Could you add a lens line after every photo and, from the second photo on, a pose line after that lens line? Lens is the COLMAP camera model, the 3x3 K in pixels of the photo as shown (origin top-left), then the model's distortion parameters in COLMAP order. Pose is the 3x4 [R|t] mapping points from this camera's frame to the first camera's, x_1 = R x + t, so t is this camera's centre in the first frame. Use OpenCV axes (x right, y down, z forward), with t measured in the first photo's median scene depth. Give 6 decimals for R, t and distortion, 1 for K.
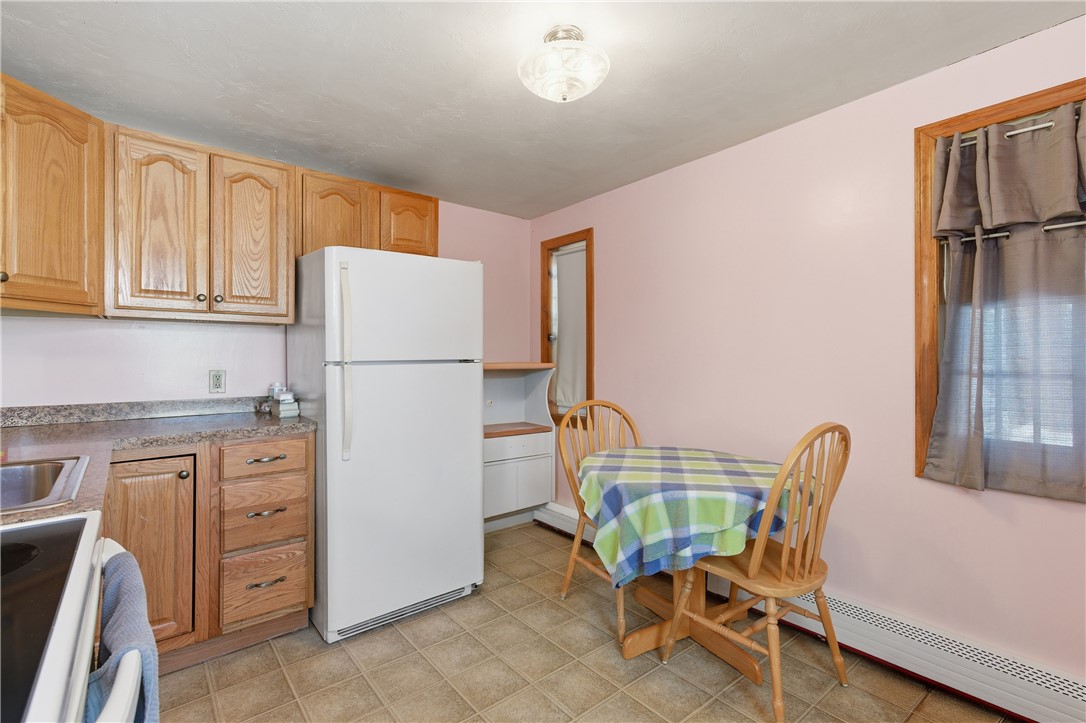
lens RADIAL K [[491.4, 0, 543.4], [0, 491.4, 356.7], [0, 0, 1]] dist [0.003181, 0.000291]
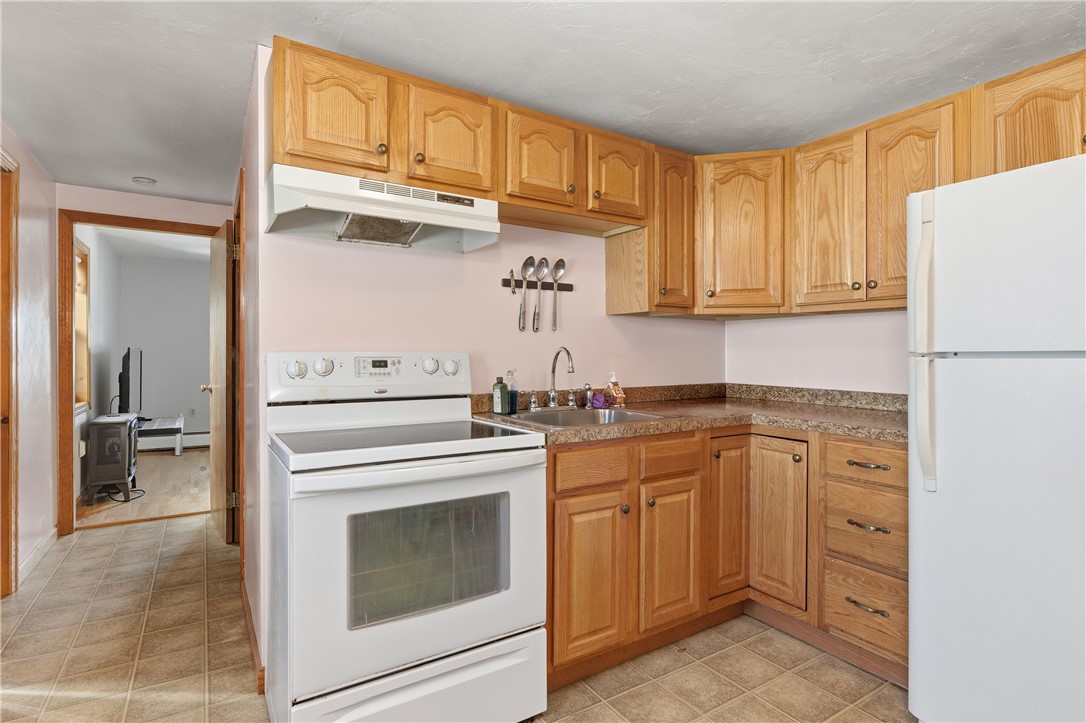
lens RADIAL K [[528.5, 0, 541.9], [0, 528.5, 358.2], [0, 0, 1]] dist [-0.019269, -0.000133]
pose [[-0.125067, 0.011008, -0.992087, 0.415988], [-0.001853, 0.999934, 0.011329, 0.011251], [0.992147, 0.003255, -0.125038, 0.541424]]
